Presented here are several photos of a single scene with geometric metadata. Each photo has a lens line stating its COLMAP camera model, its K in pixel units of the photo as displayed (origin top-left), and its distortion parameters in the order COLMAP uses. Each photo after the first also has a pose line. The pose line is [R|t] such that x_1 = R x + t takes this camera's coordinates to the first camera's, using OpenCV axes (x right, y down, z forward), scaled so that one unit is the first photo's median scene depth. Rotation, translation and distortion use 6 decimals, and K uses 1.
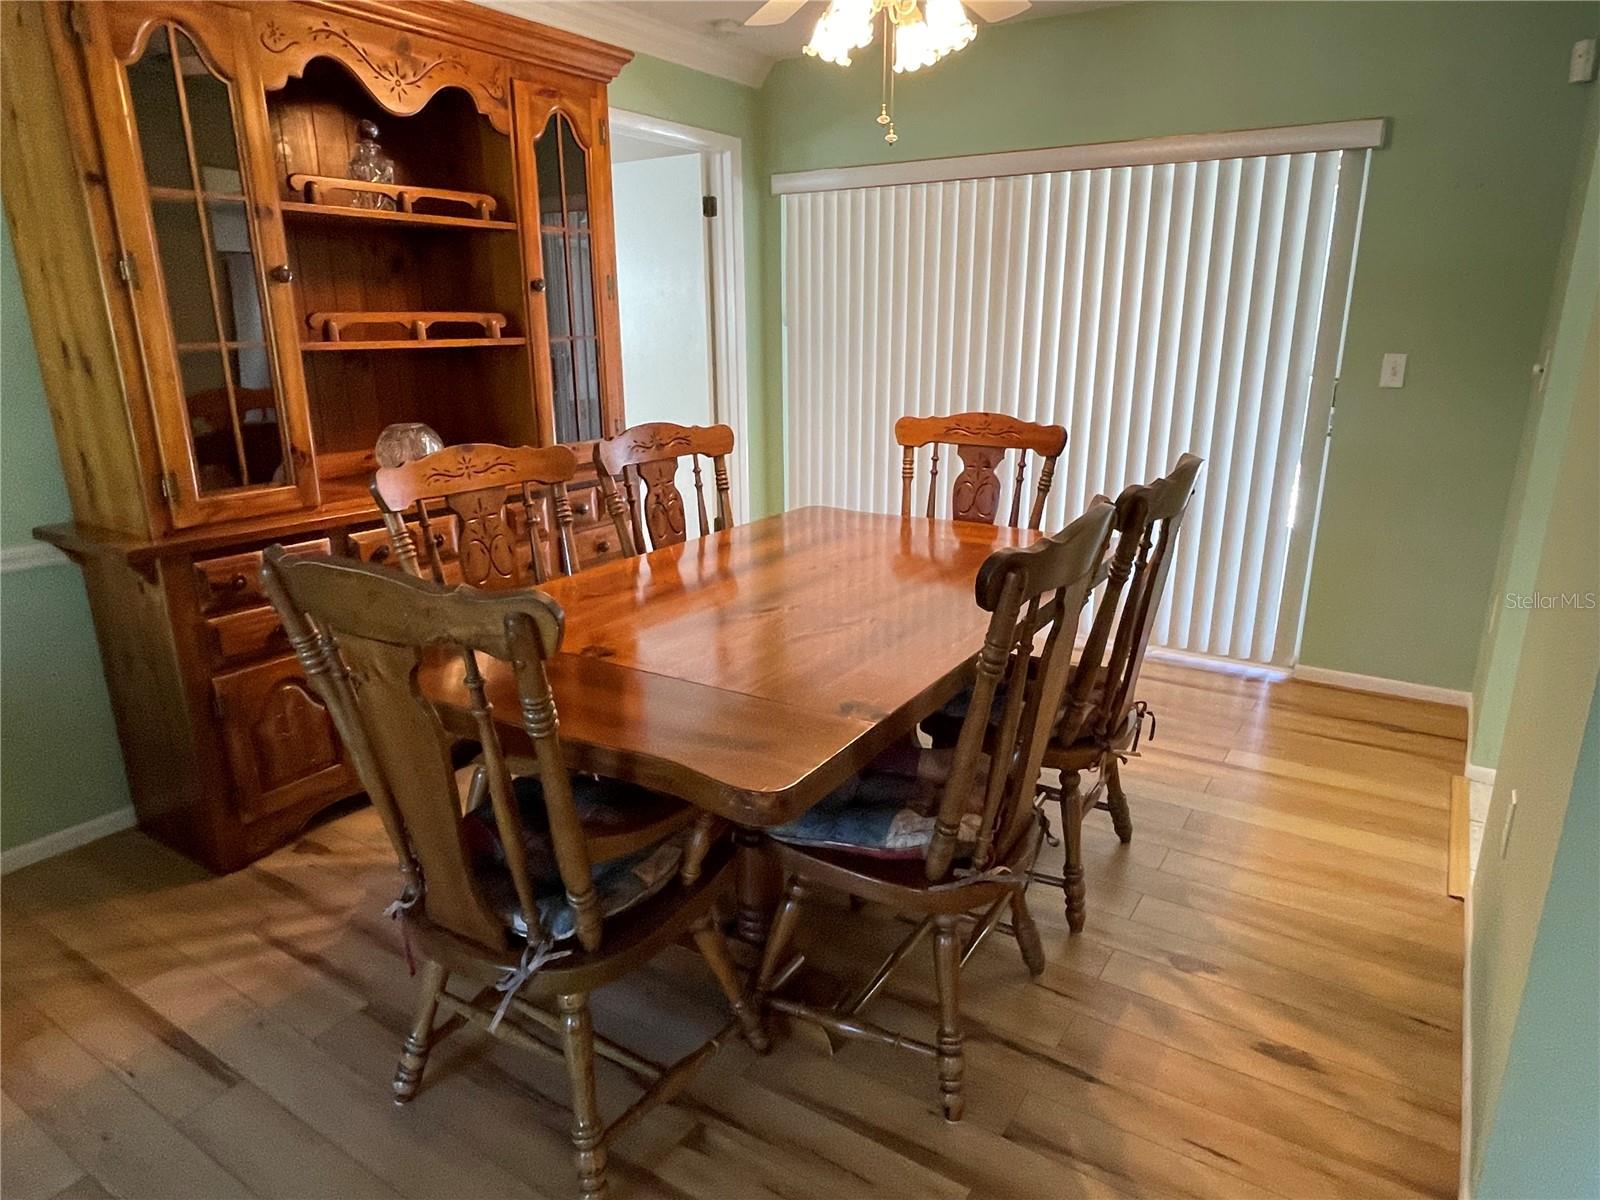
lens RADIAL K [[980.9, 0, 801.4], [0, 980.9, 610.6], [0, 0, 1]] dist [0.001864, -0.004642]
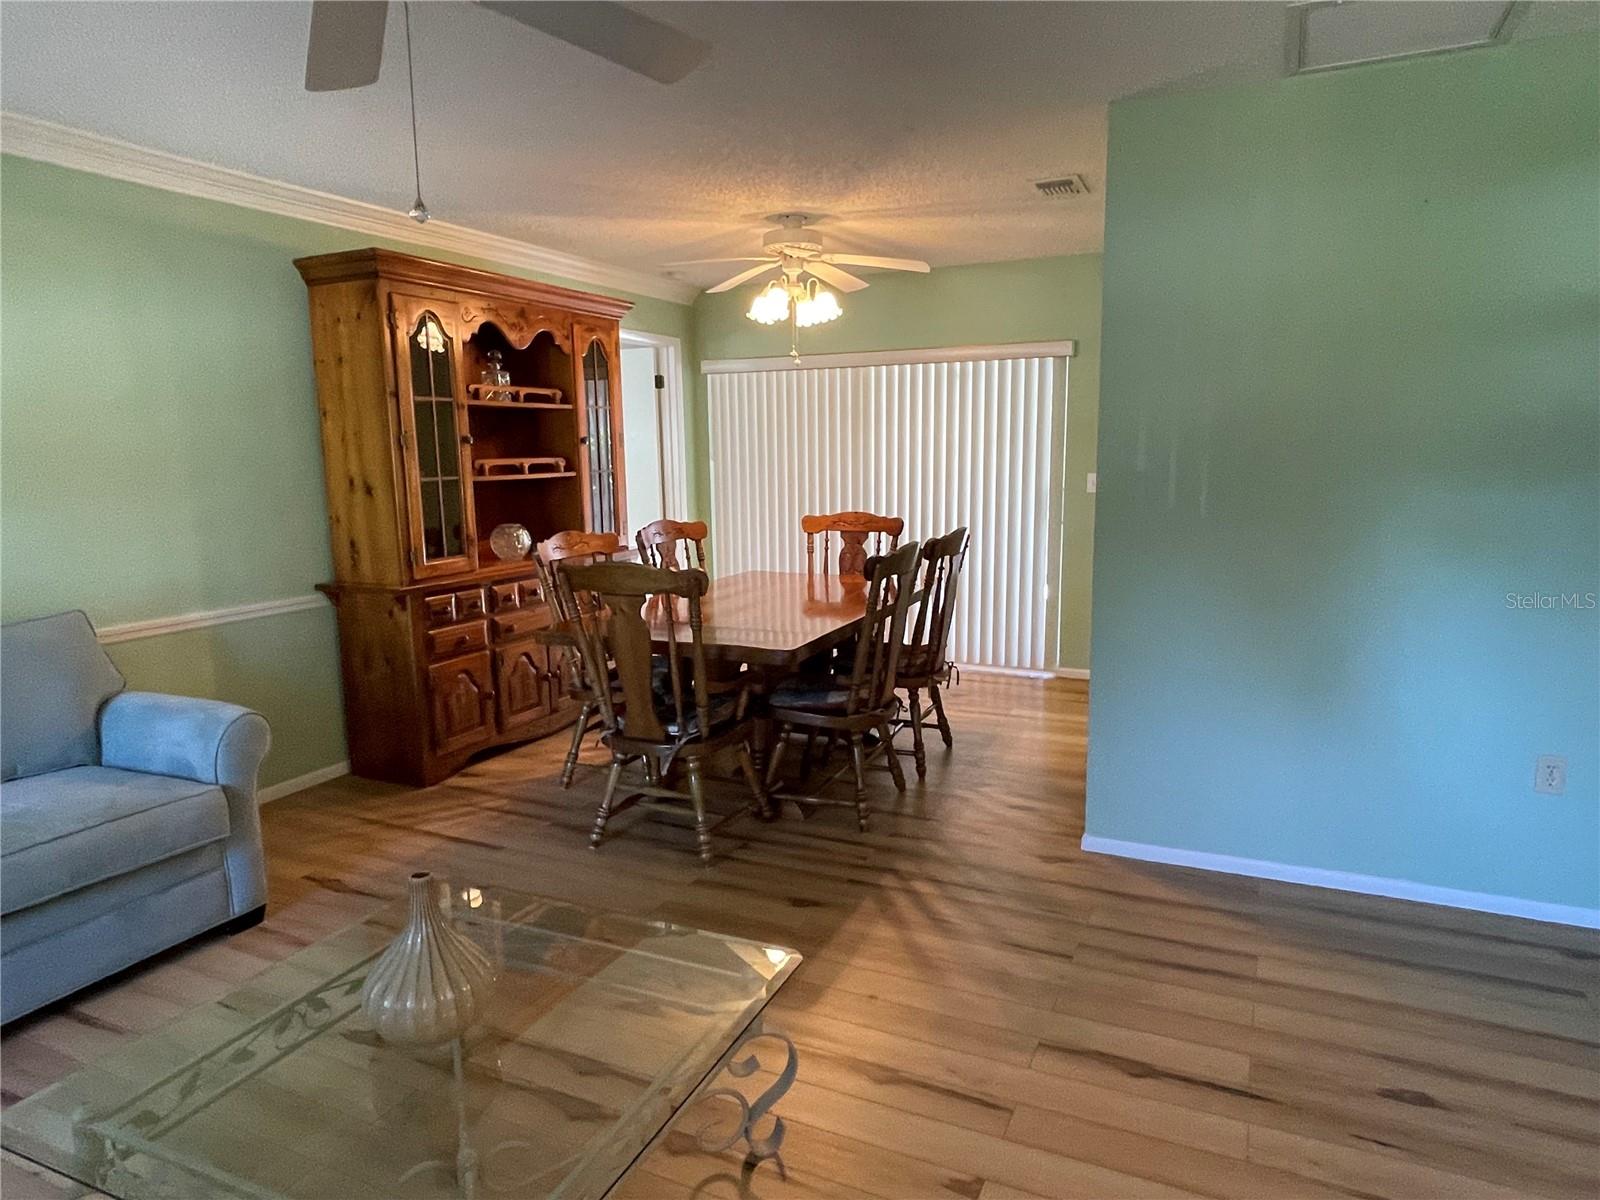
lens RADIAL K [[980.9, 0, 799.2], [0, 980.9, 603.6], [0, 0, 1]] dist [0.001864, -0.004642]
pose [[0.990081, -0.032104, 0.136782, -0.170496], [0.049480, 0.990847, -0.125592, 0.191627], [-0.131498, 0.131114, 0.982607, -0.734255]]
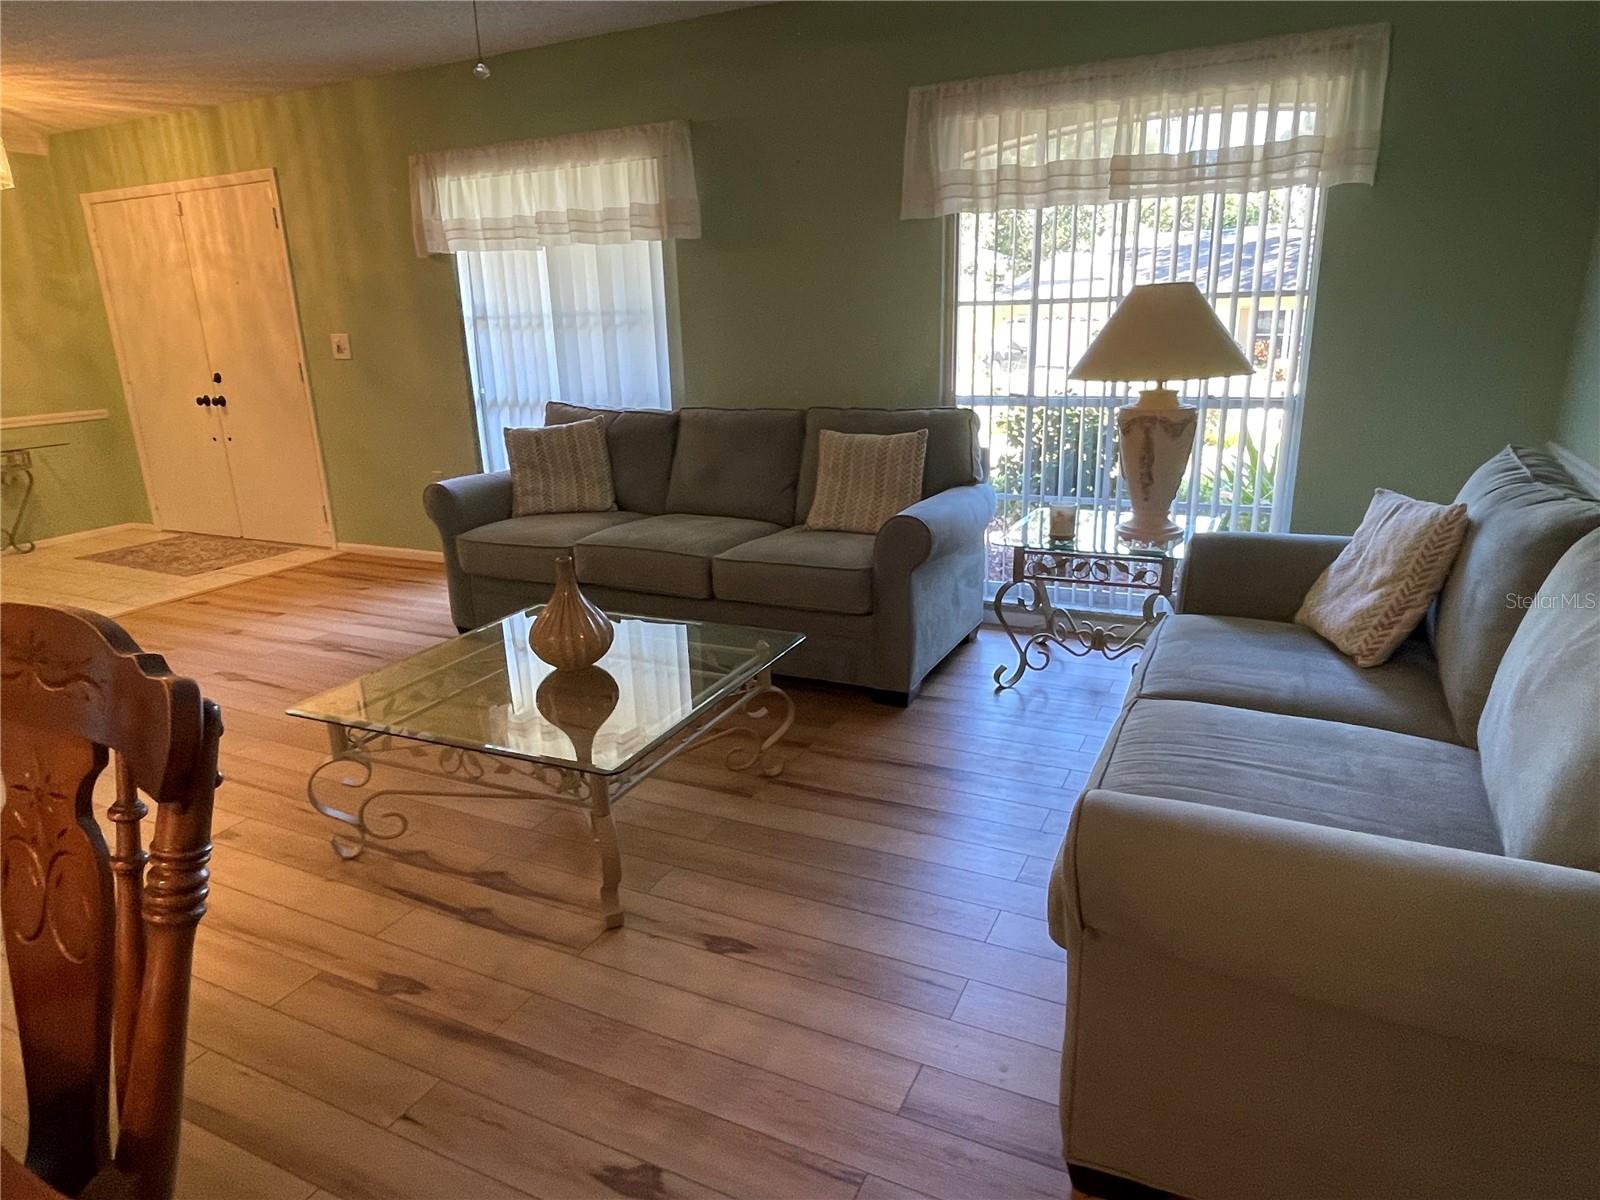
lens RADIAL K [[980.9, 0, 794.9], [0, 980.9, 603.9], [0, 0, 1]] dist [0.001864, -0.004642]
pose [[-0.991491, 0.069946, -0.109787, -0.446924], [-0.000735, 0.840357, 0.542033, -0.212238], [0.130173, 0.537501, -0.833155, 0.803169]]
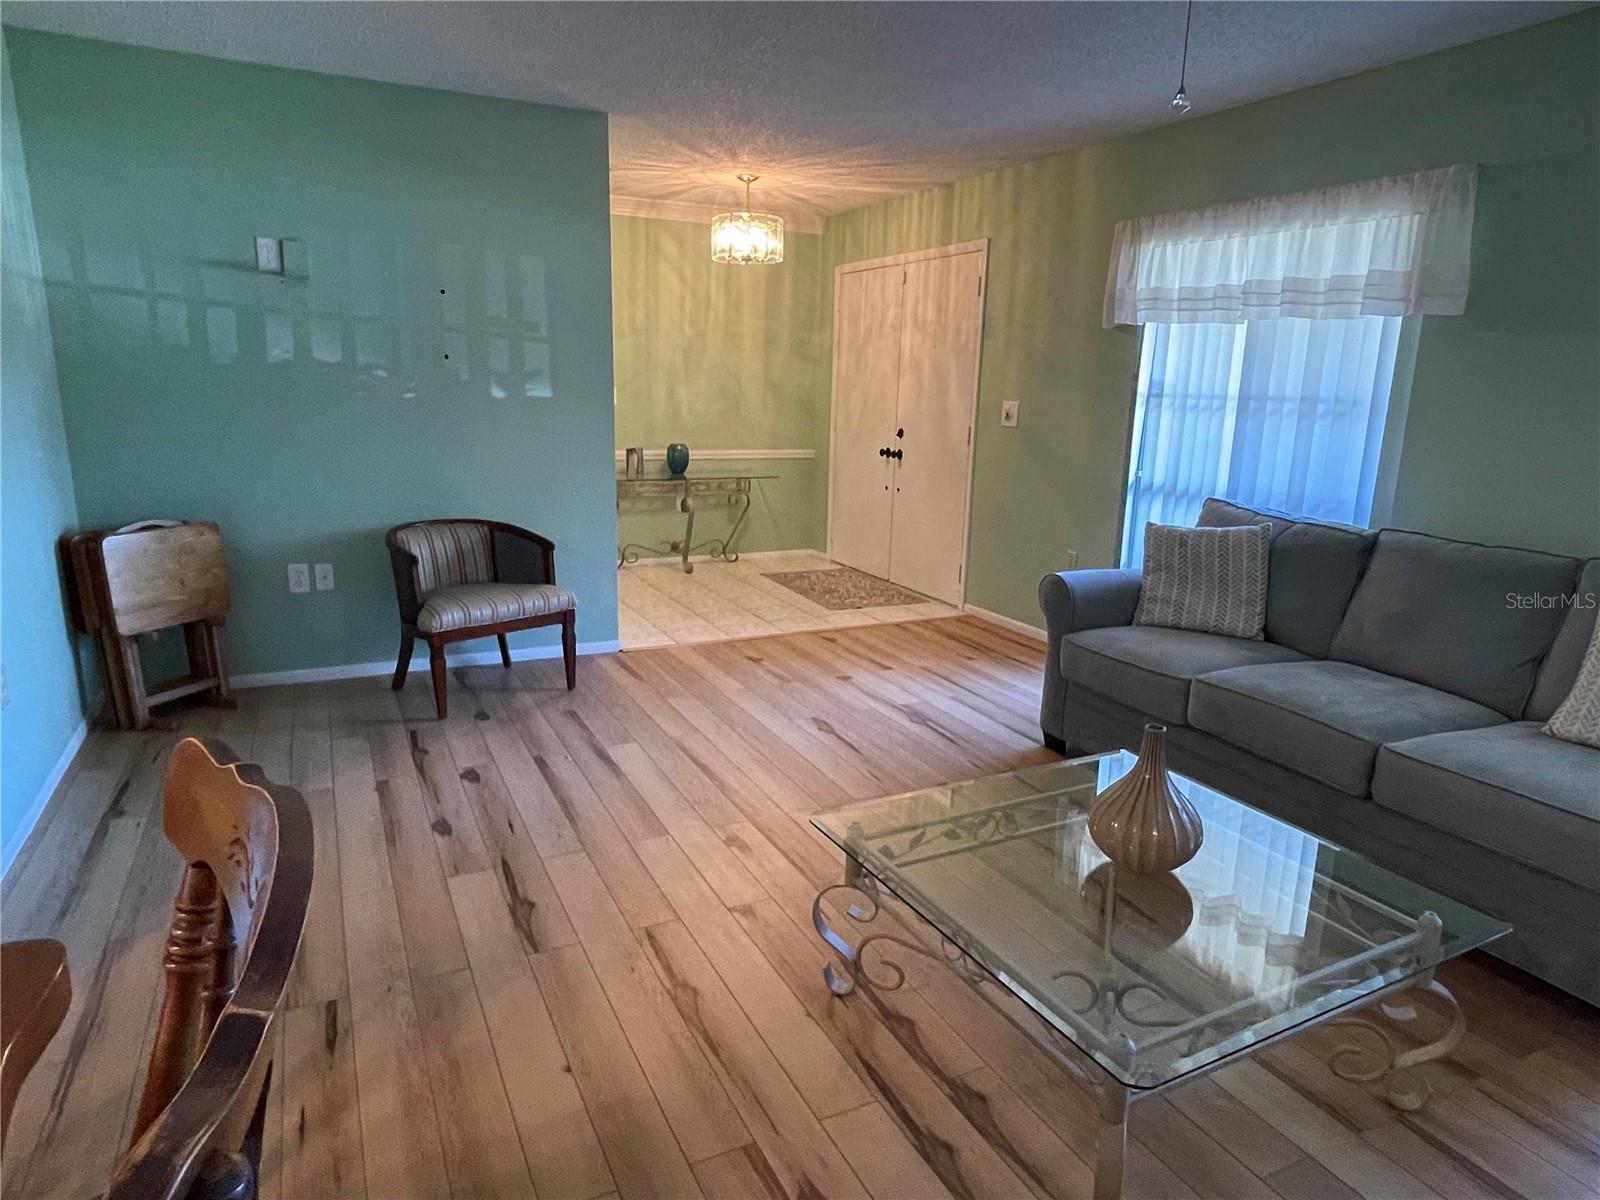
lens RADIAL K [[980.9, 0, 810.1], [0, 980.9, 608.0], [0, 0, 1]] dist [0.001864, -0.004642]
pose [[-0.865120, -0.133910, 0.483359, -0.448671], [0.117286, 0.882971, 0.454539, -0.168303], [-0.487659, 0.449922, -0.748170, 0.579914]]
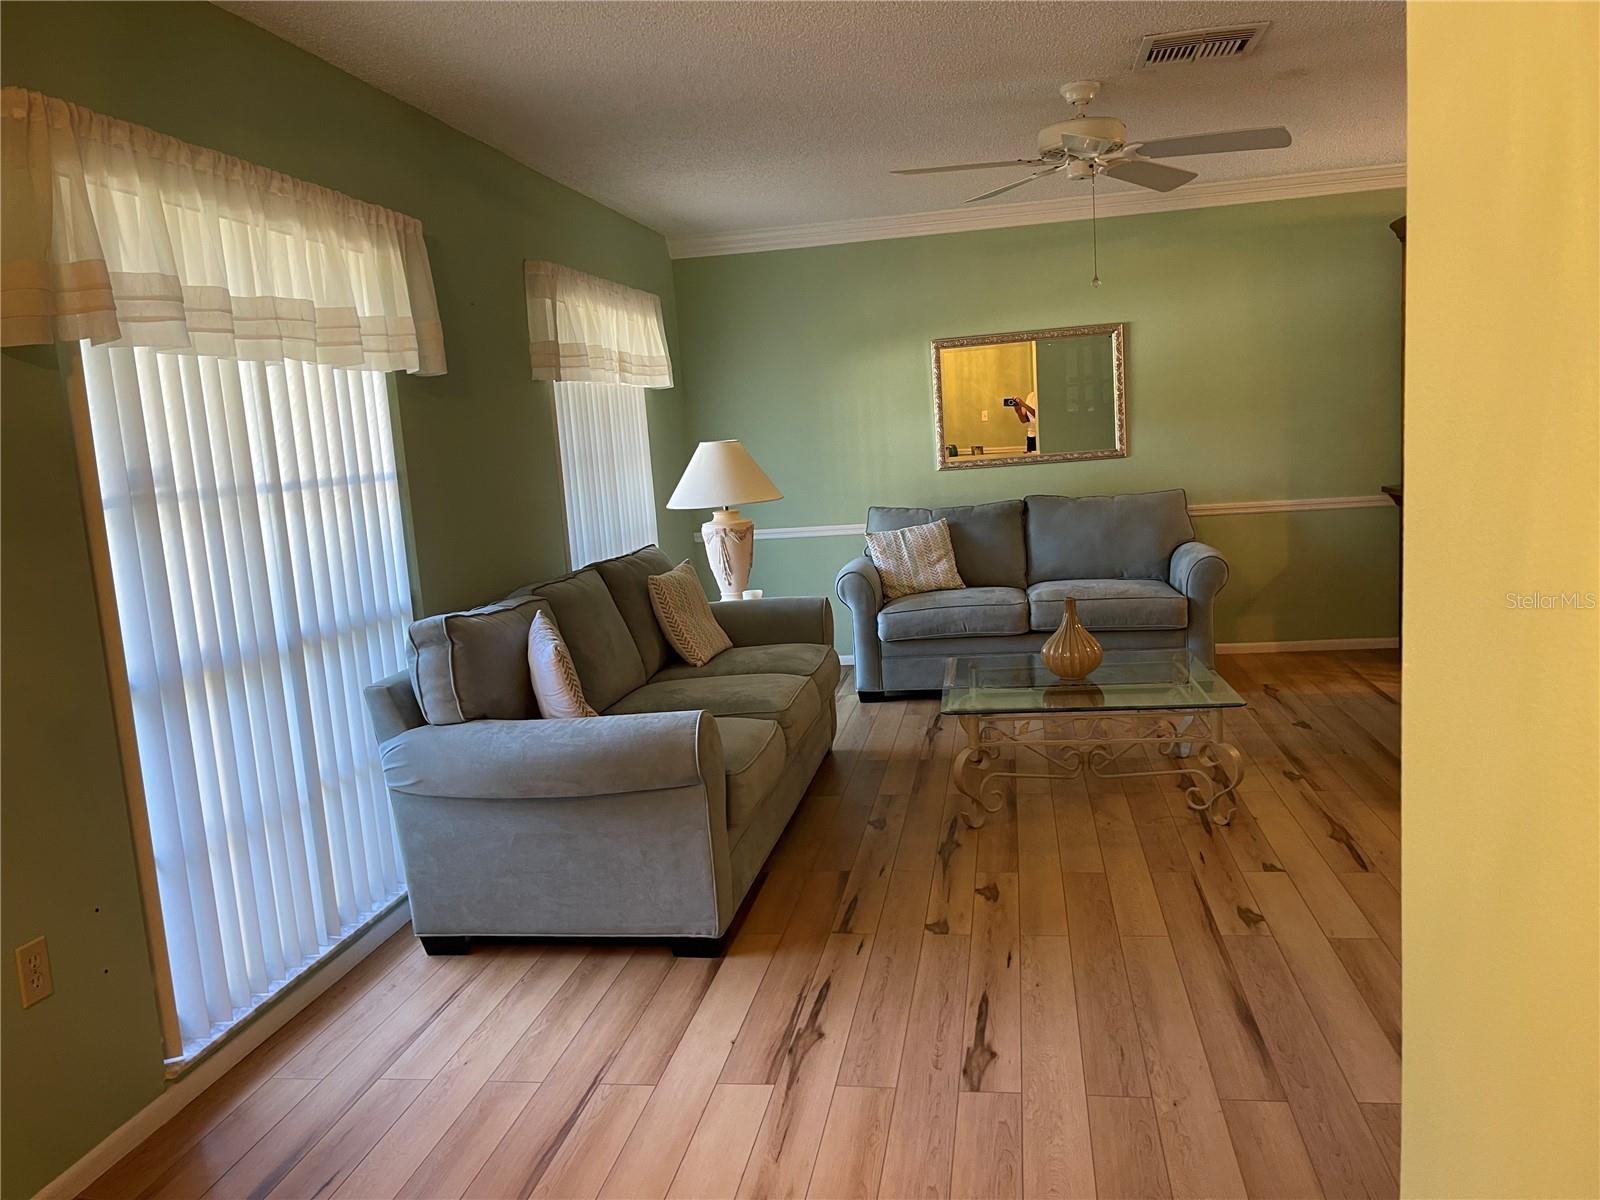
lens RADIAL K [[1206.2, 0, 816.8], [0, 1206.2, 602.8], [0, 0, 1]] dist [0.052081, -0.006136]
pose [[0.409039, 0.104689, -0.906492, 1.047171], [-0.193272, 0.980799, 0.026060, 0.304693], [0.891814, 0.164540, 0.421418, -1.073294]]
